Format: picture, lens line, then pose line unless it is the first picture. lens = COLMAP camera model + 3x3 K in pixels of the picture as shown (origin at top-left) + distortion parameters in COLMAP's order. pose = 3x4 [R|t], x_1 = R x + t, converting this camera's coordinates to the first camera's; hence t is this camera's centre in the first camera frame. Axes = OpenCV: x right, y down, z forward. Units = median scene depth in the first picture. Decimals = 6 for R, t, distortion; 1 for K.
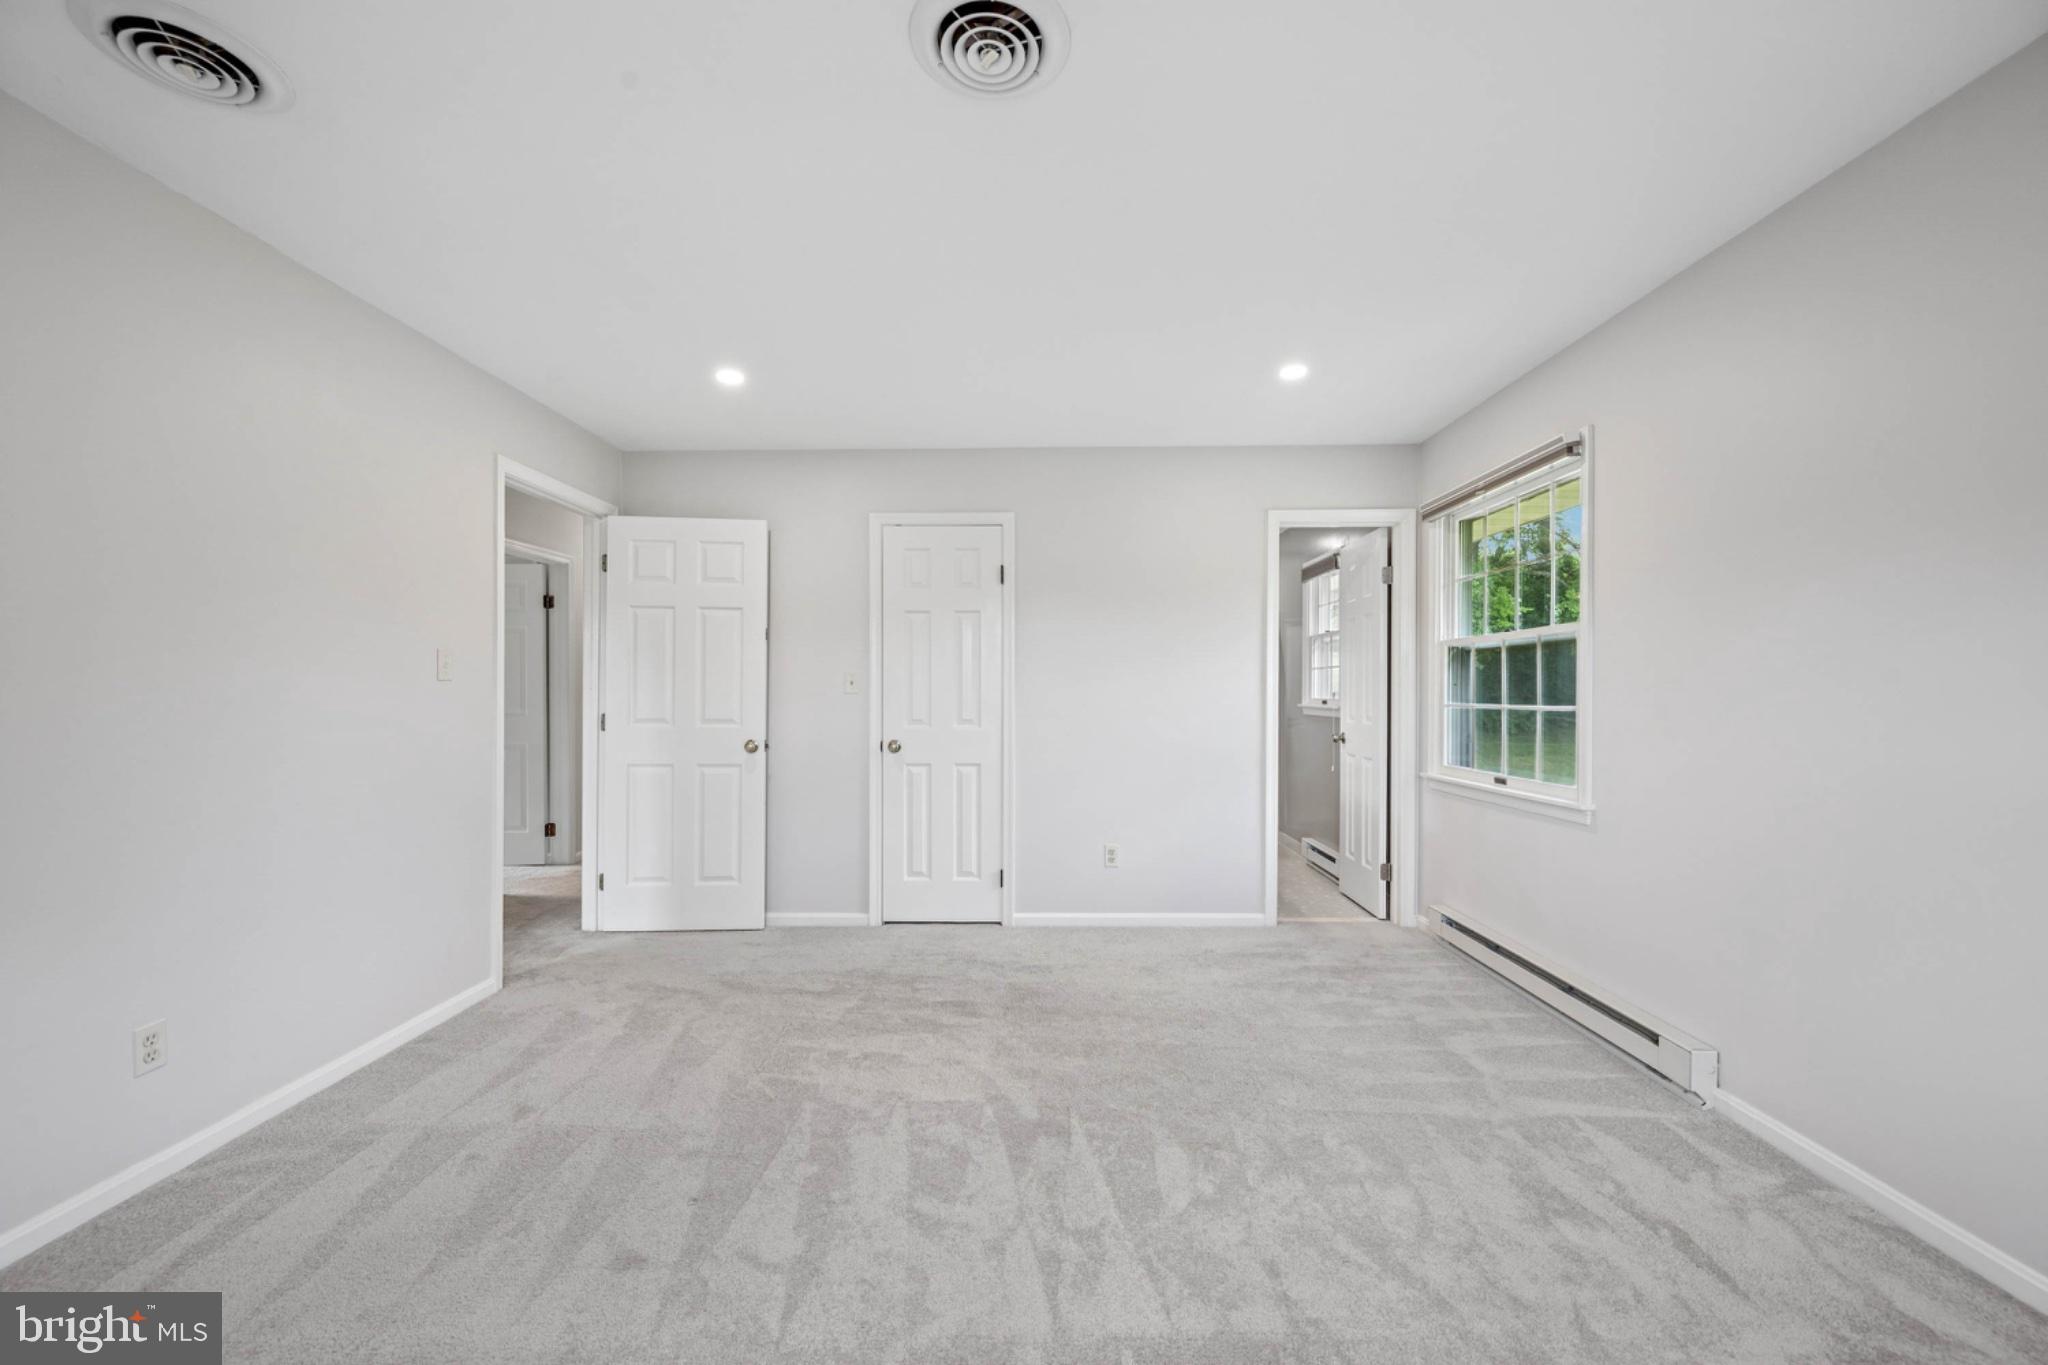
lens RADIAL K [[803.3, 0, 1026.3], [0, 803.3, 689.3], [0, 0, 1]] dist [-0.002416, 0.000396]
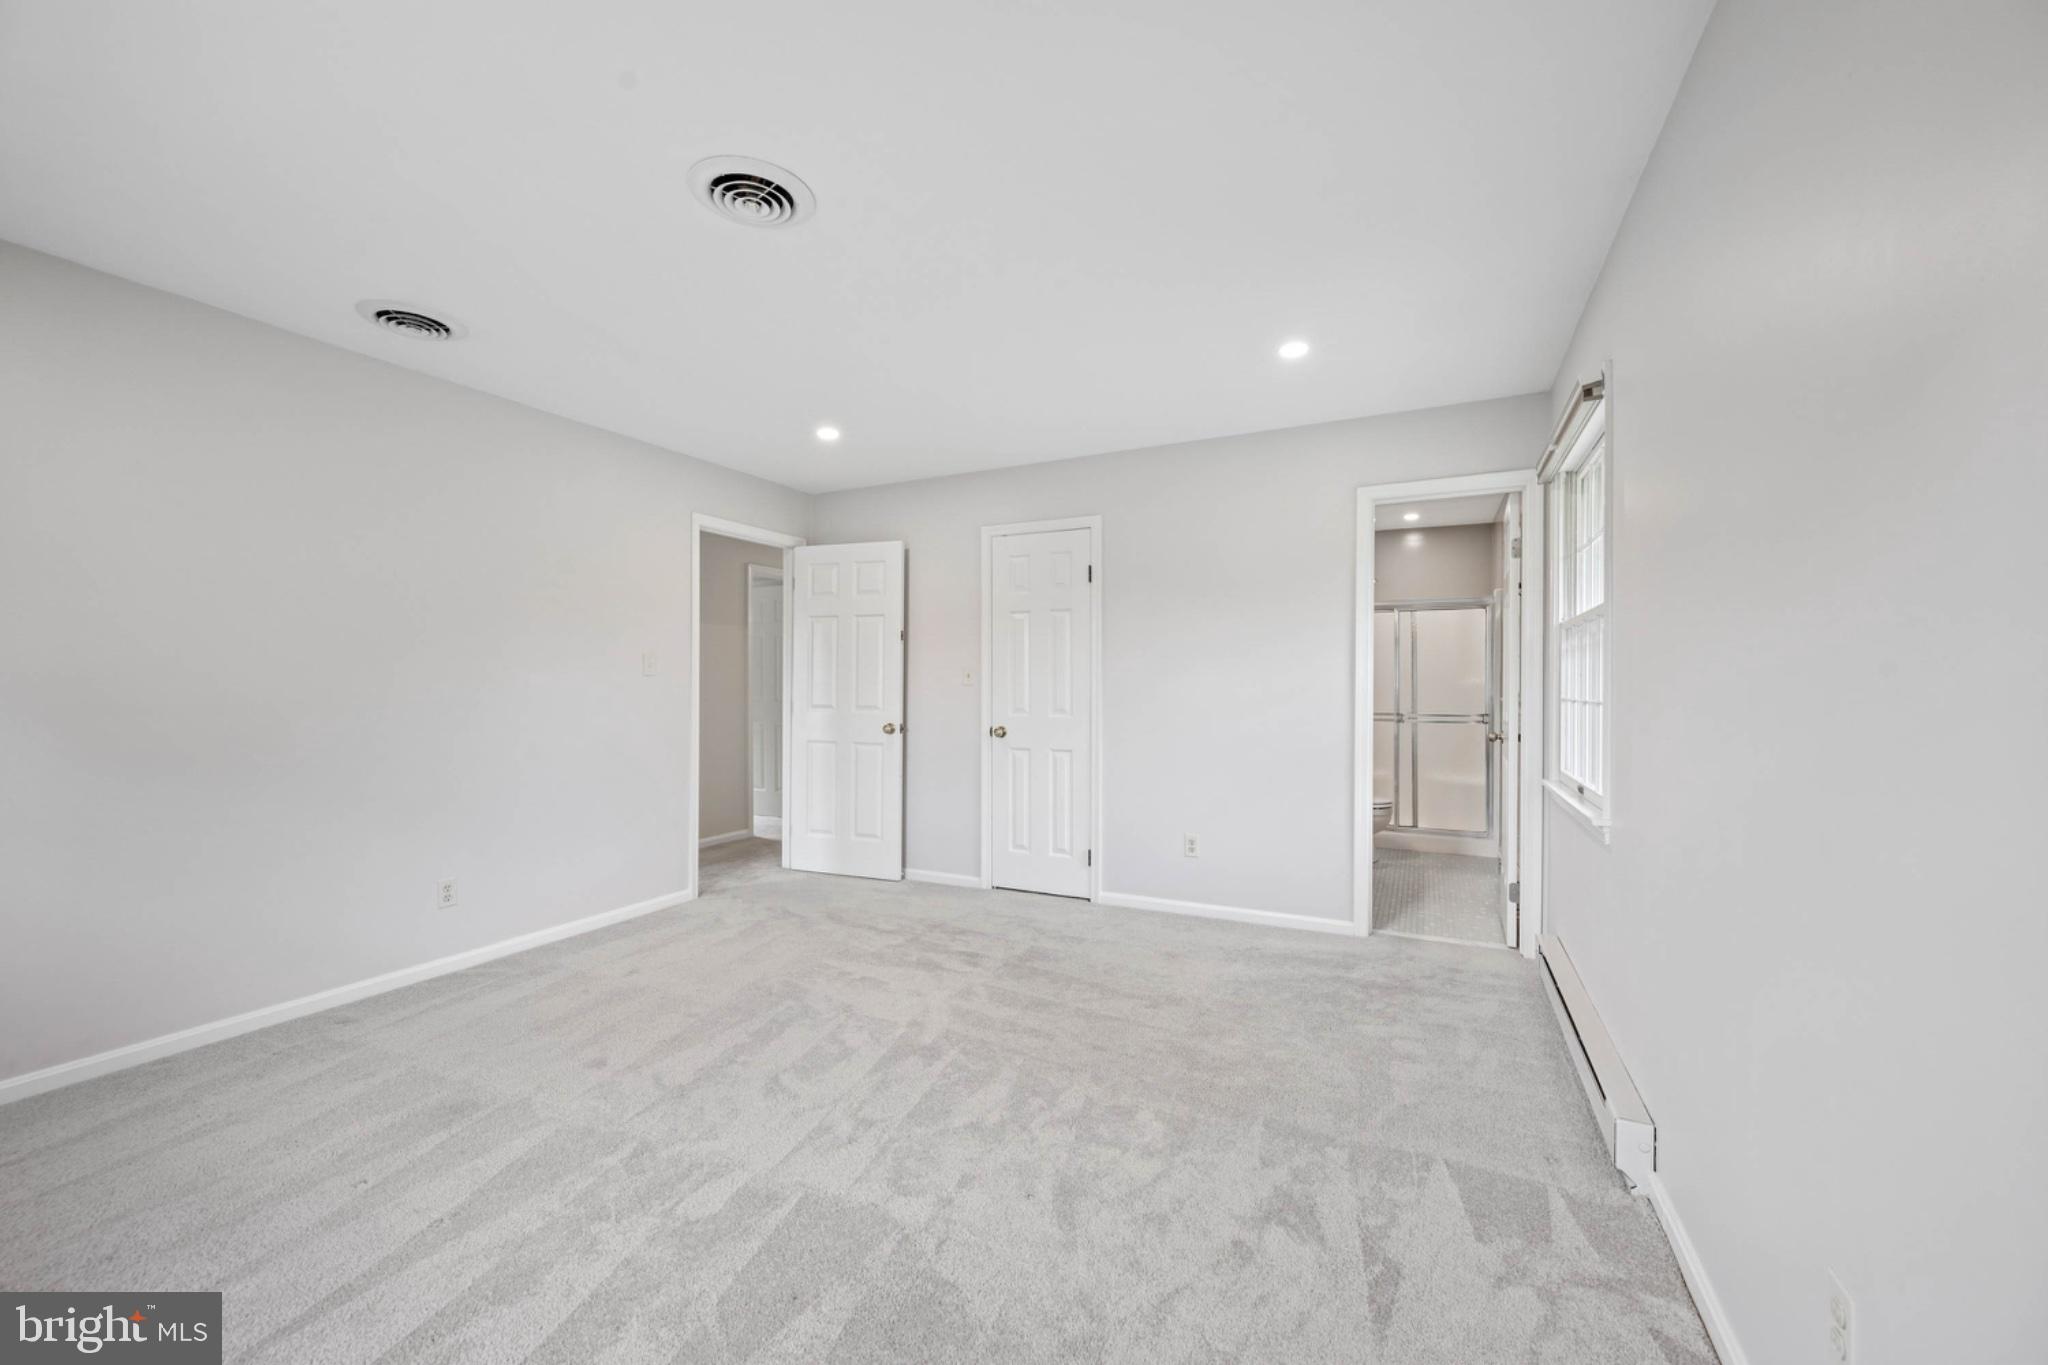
lens RADIAL K [[803.3, 0, 1025.8], [0, 803.3, 682.9], [0, 0, 1]] dist [-0.002416, 0.000396]
pose [[0.902329, -0.000536, -0.431048, 0.449058], [0.001317, 0.999998, 0.001514, 0.000416], [0.431047, -0.001934, 0.902328, -0.003869]]
